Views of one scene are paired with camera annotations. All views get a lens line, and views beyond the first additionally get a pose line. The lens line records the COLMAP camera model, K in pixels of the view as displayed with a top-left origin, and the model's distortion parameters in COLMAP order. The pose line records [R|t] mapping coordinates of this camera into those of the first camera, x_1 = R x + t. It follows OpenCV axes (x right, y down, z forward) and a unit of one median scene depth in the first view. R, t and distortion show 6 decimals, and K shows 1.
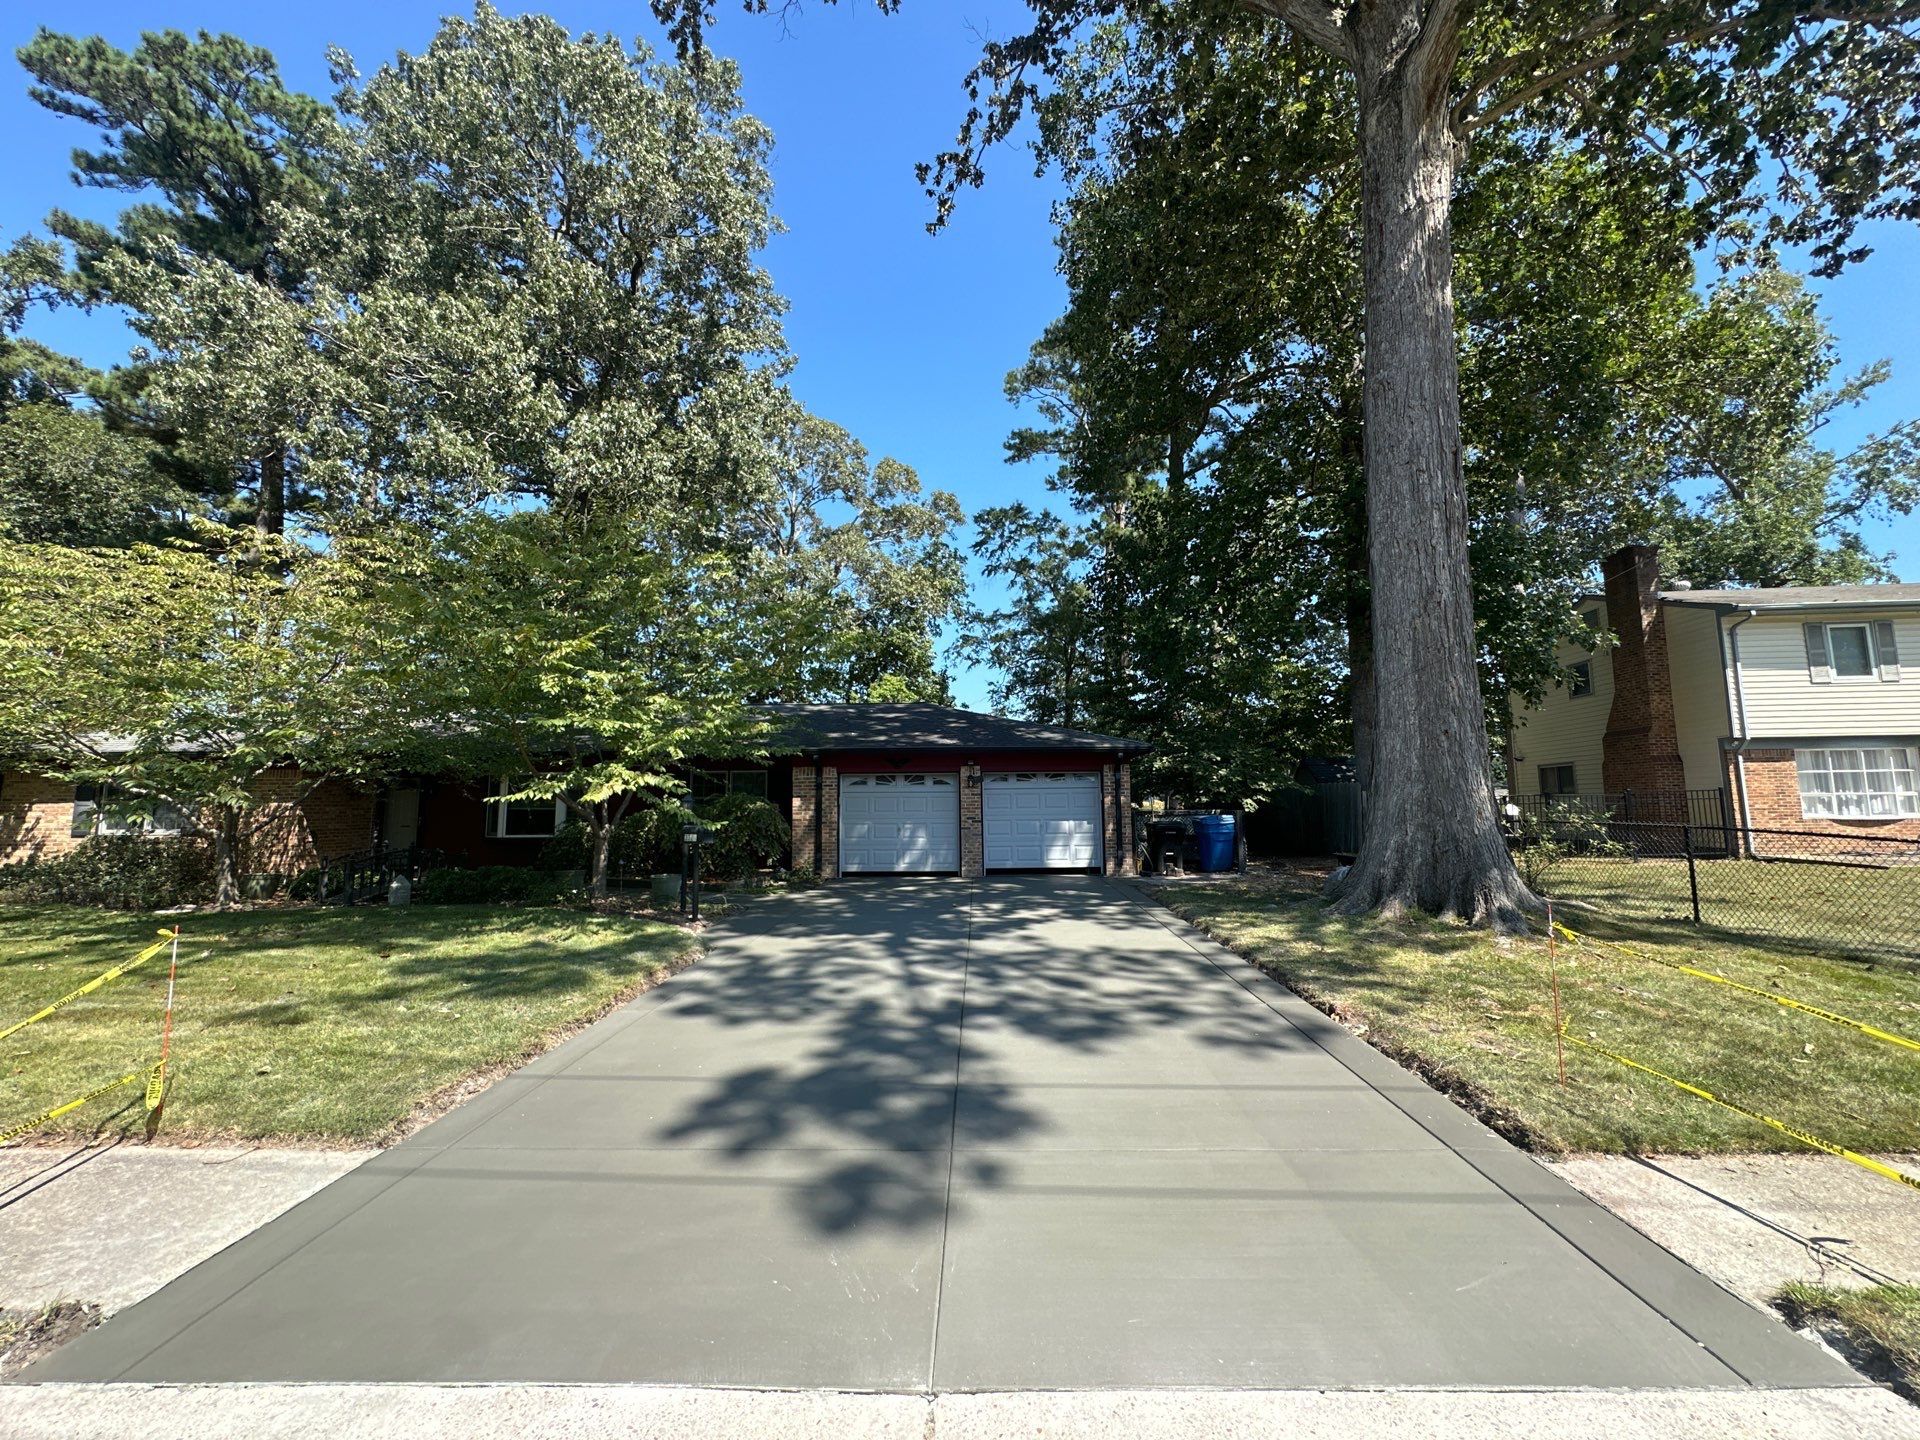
lens RADIAL K [[768.3, 0, 960.6], [0, 768.3, 716.7], [0, 0, 1]] dist [-0.005176, 0.000931]
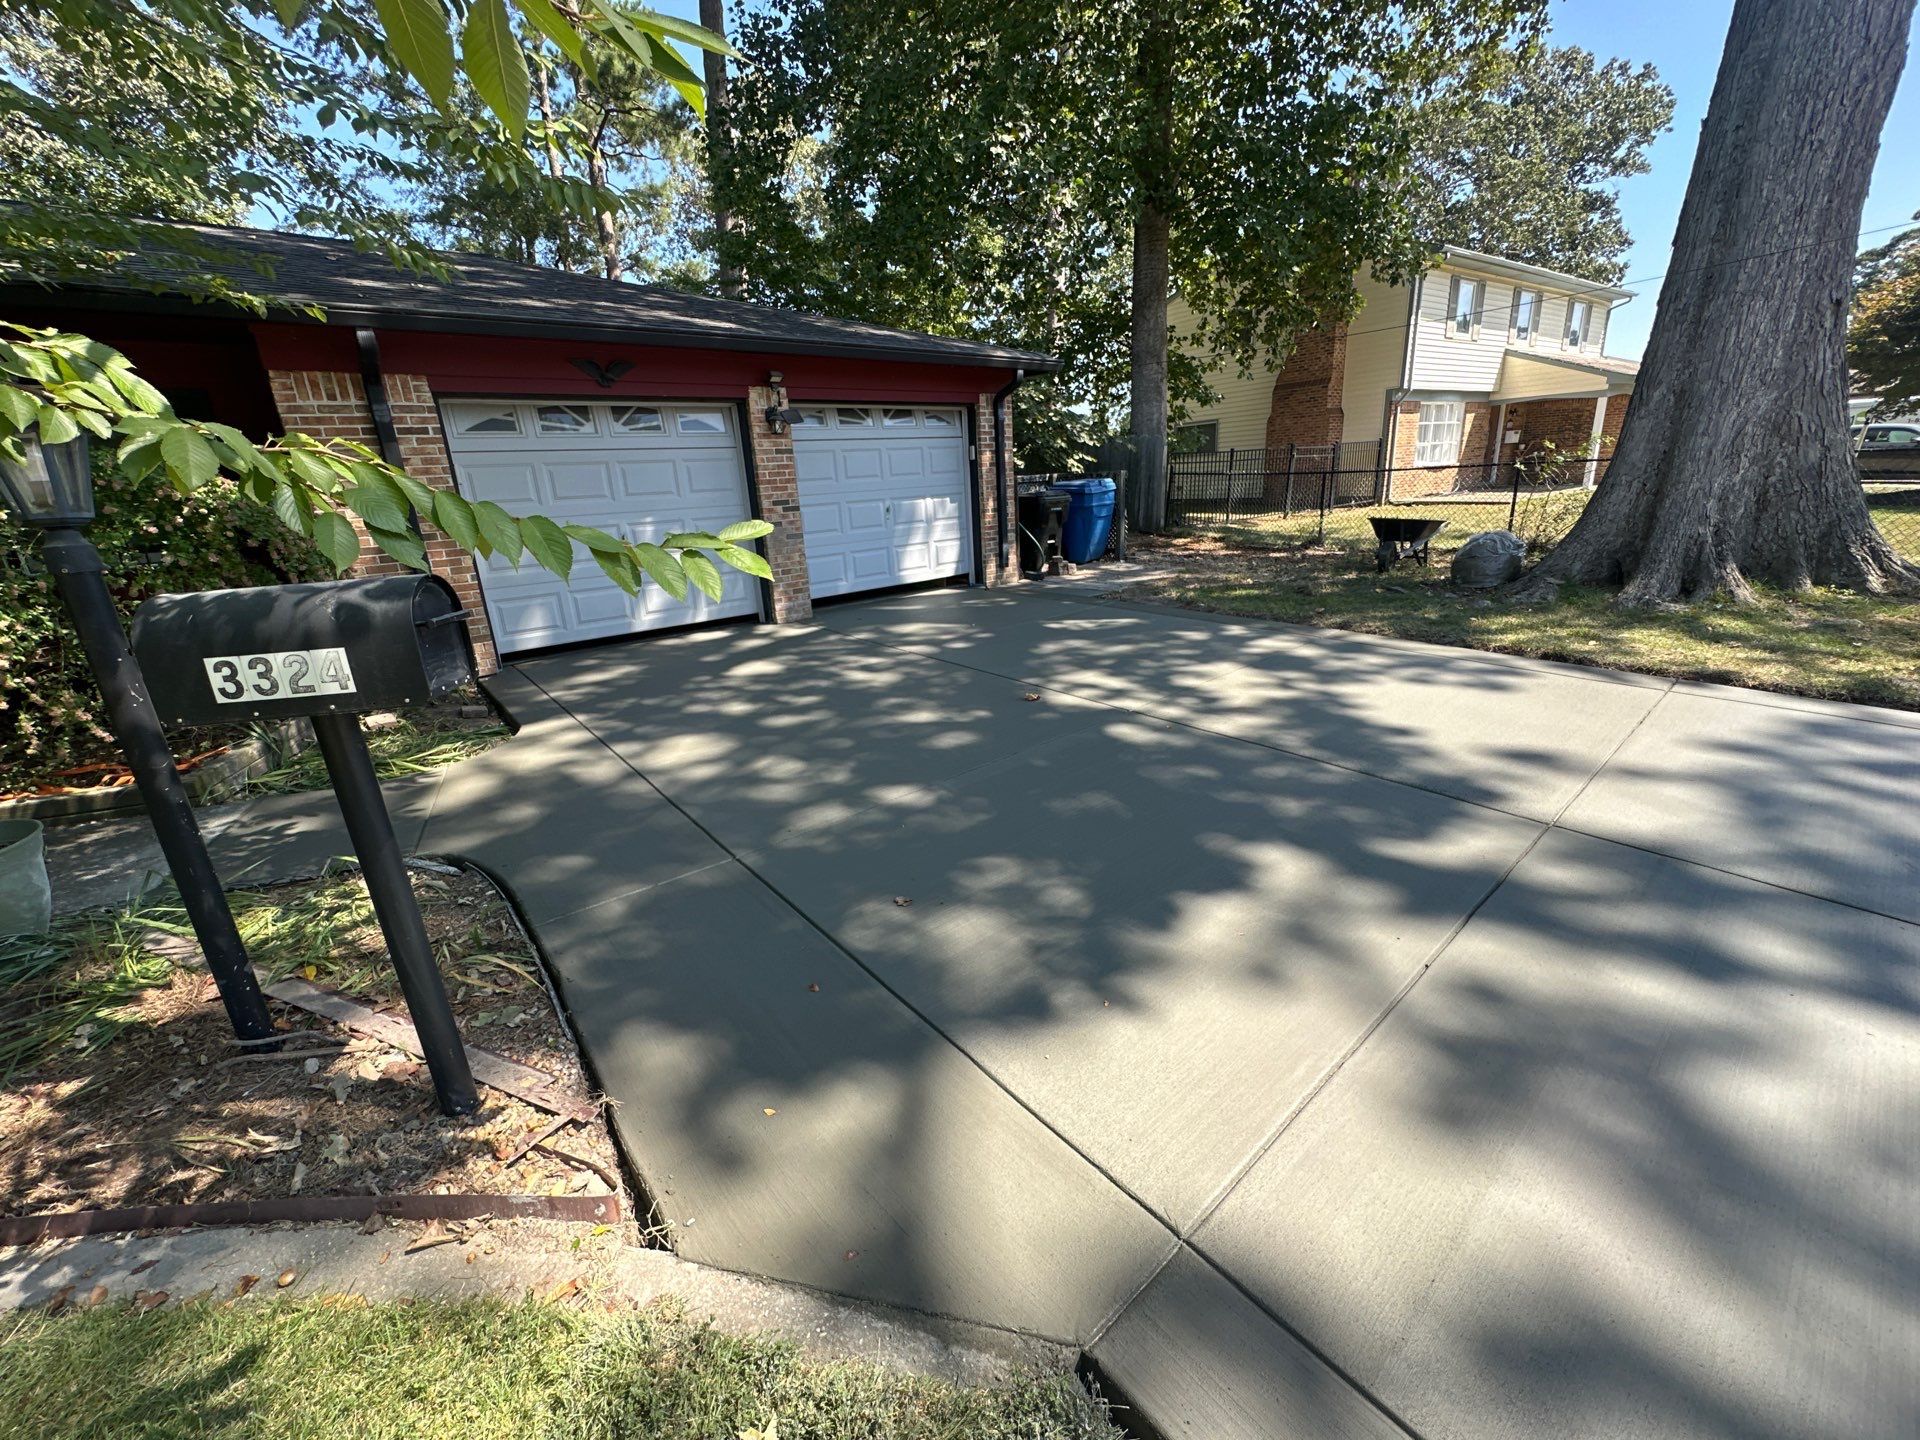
lens RADIAL K [[768.3, 0, 958.8], [0, 768.3, 715.2], [0, 0, 1]] dist [-0.005176, 0.000931]
pose [[0.756913, -0.223404, 0.614144, -0.231823], [-0.030320, 0.926738, 0.374483, 0.072046], [-0.652812, -0.302072, 0.694686, 0.551506]]
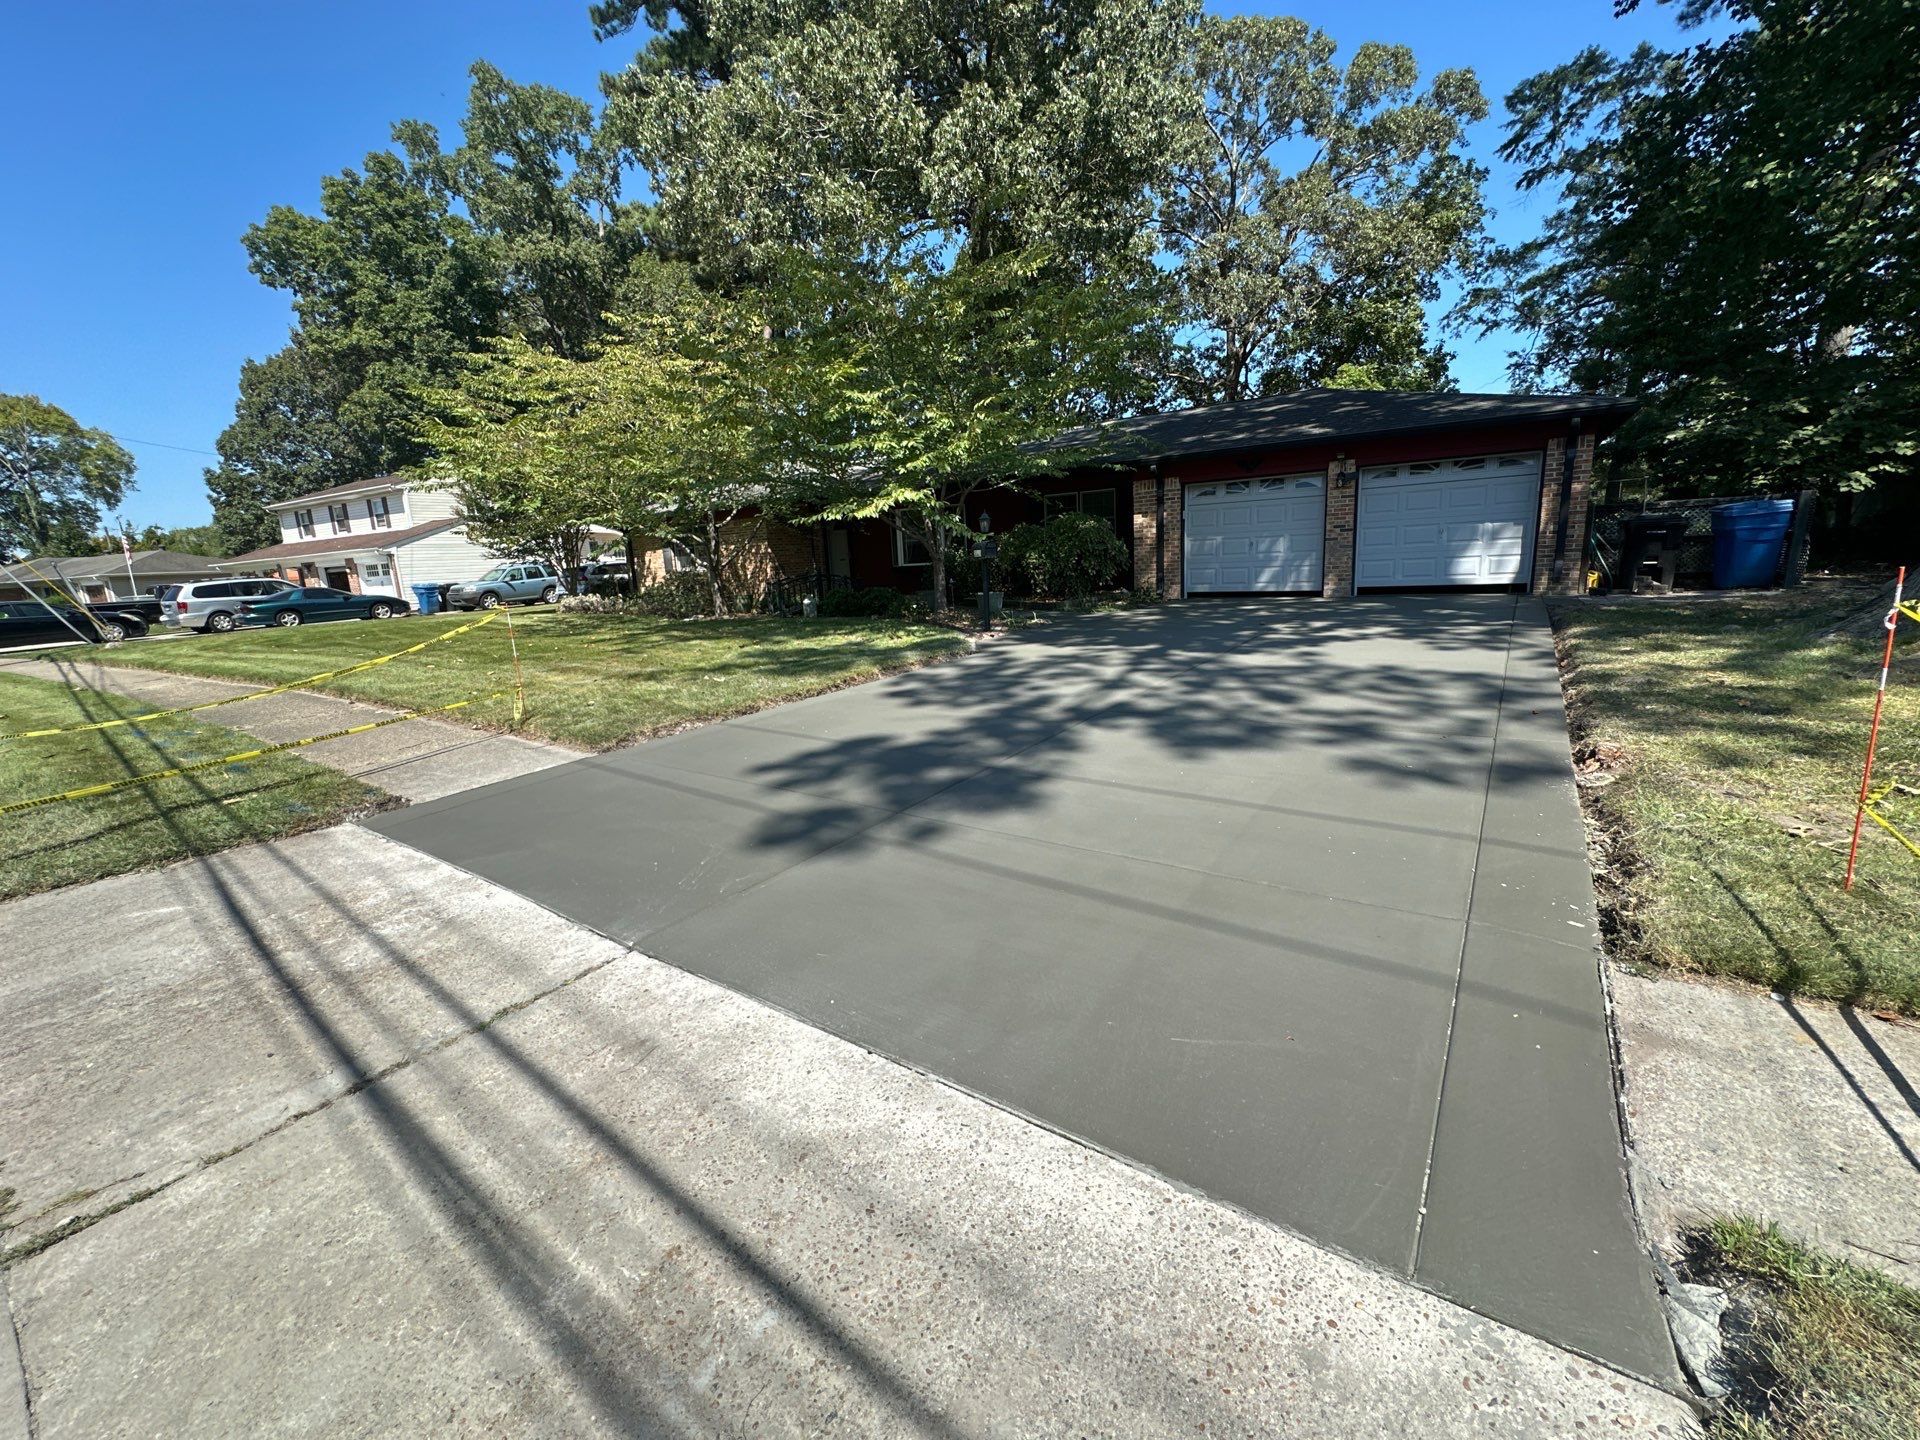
lens RADIAL K [[768.3, 0, 959.4], [0, 768.3, 718.3], [0, 0, 1]] dist [-0.005176, 0.000931]
pose [[0.825291, 0.083415, -0.558513, 0.155672], [0.108039, 0.947438, 0.301146, 0.035242], [0.554277, -0.308874, 0.772900, 0.070366]]
